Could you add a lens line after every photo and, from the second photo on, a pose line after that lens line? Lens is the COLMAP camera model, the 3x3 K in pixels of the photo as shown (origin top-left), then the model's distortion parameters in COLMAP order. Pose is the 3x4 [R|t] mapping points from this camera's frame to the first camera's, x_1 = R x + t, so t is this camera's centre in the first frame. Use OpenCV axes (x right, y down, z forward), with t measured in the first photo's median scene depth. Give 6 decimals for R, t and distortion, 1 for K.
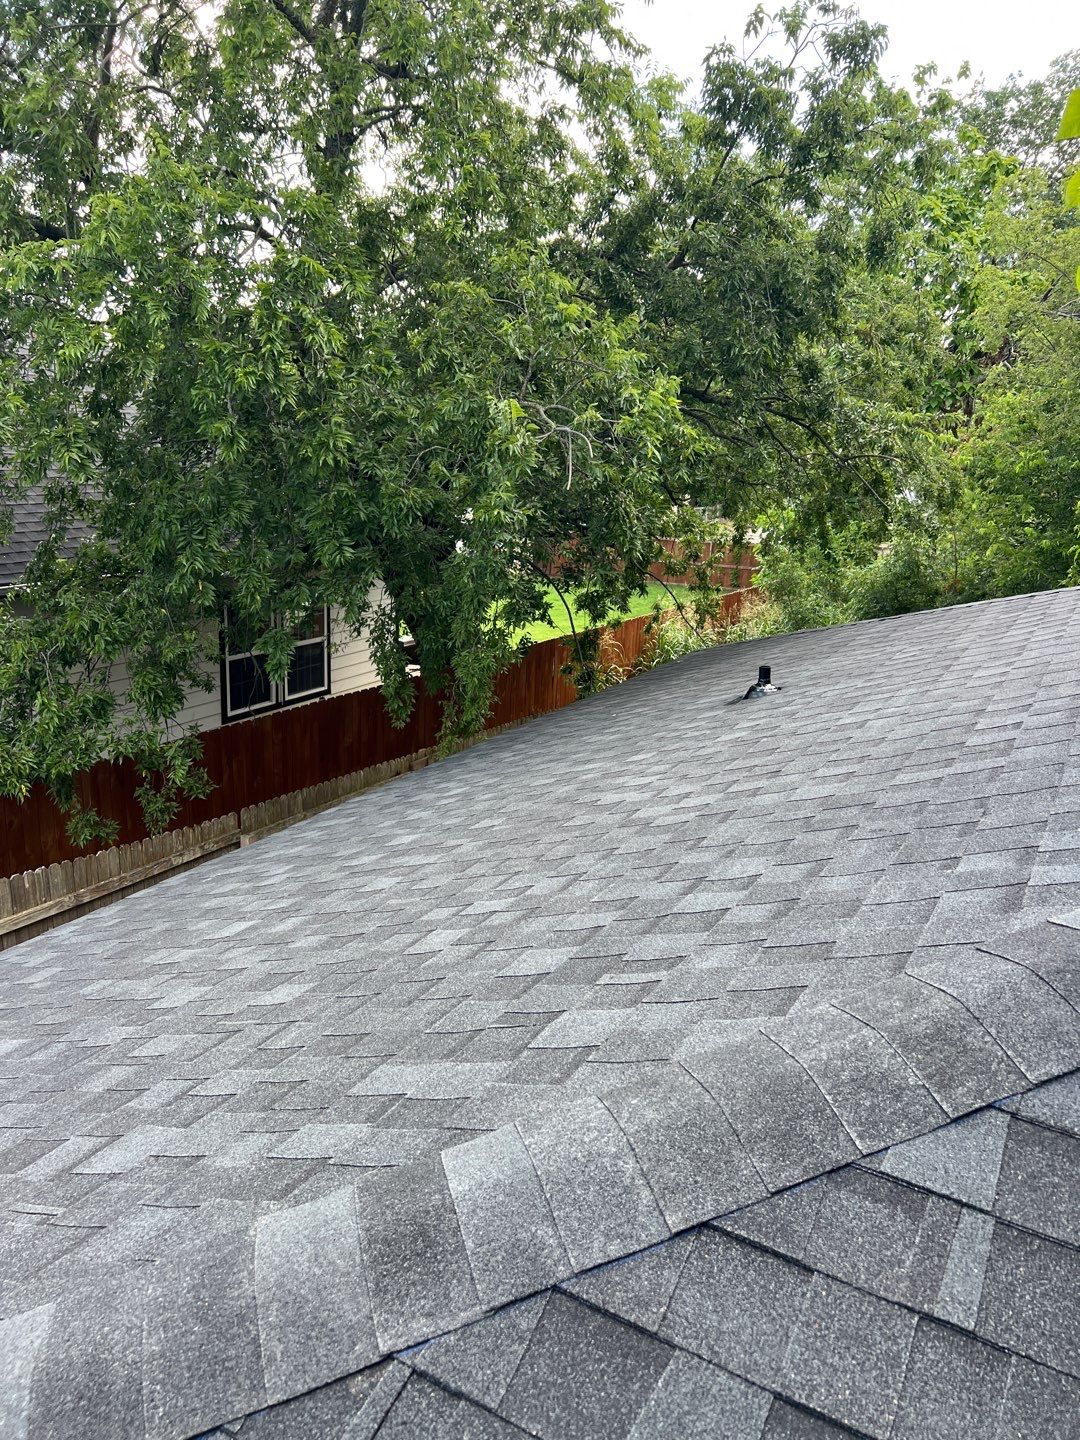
lens RADIAL K [[1086.4, 0, 553.4], [0, 1086.4, 720.6], [0, 0, 1]] dist [0.026251, -0.035221]
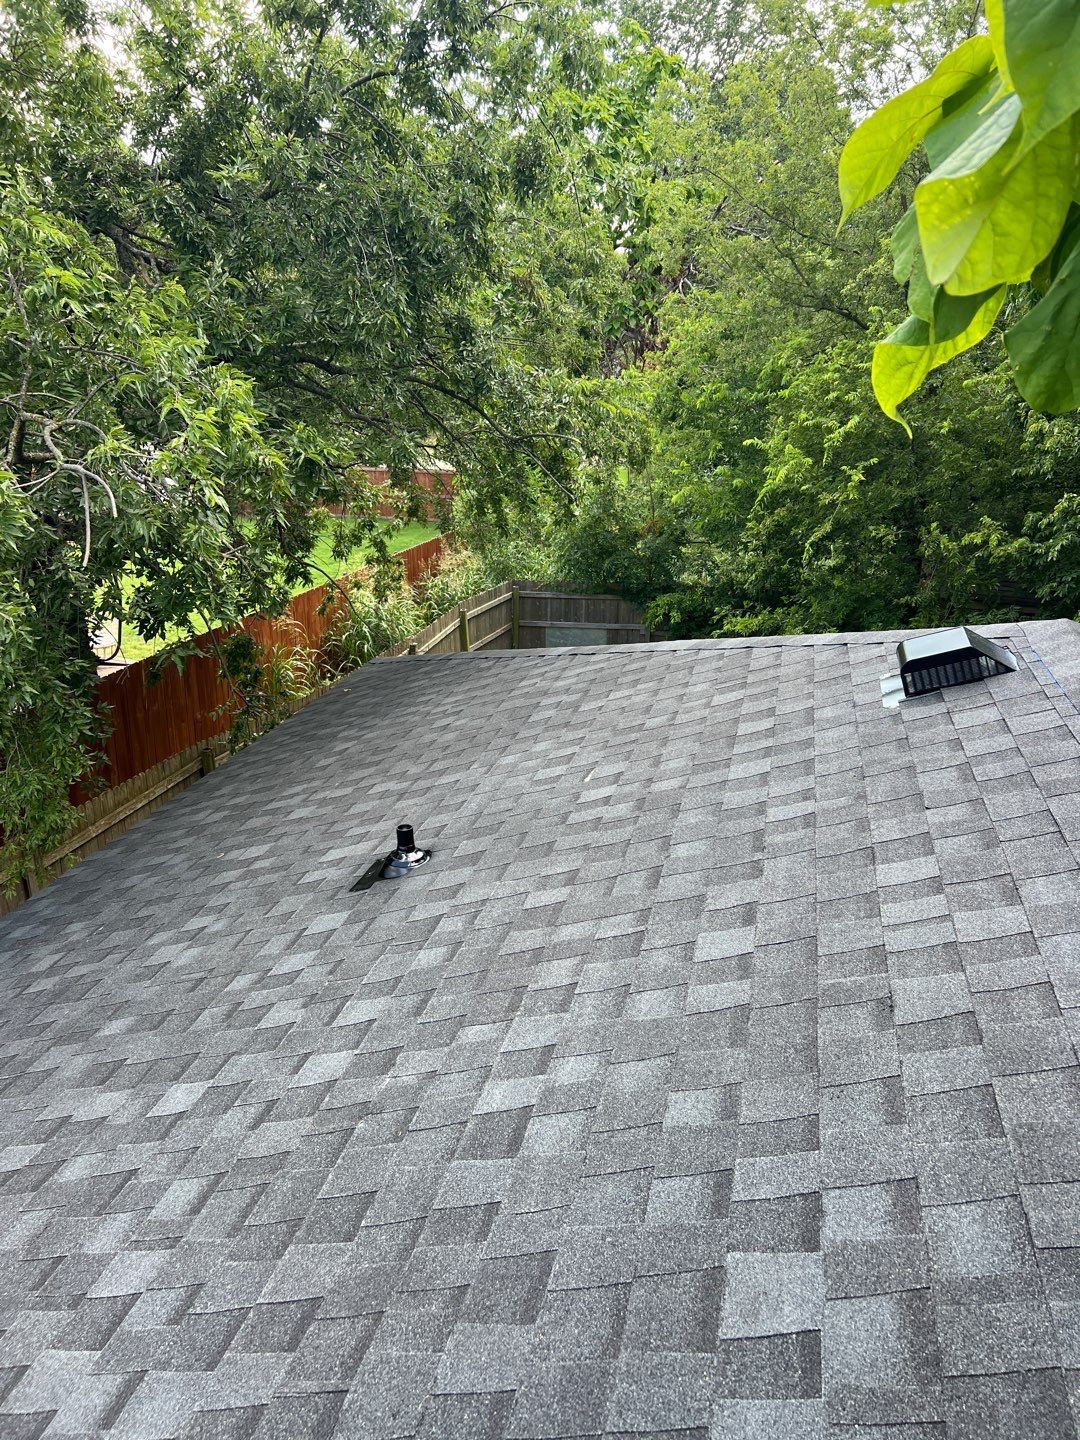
lens RADIAL K [[1086.4, 0, 553.4], [0, 1086.4, 720.6], [0, 0, 1]] dist [0.026251, -0.035221]
pose [[0.964696, -0.107810, 0.240290, 0.077275], [0.088355, 0.991983, 0.090351, -0.102646], [-0.248104, -0.065930, 0.966487, 0.193840]]
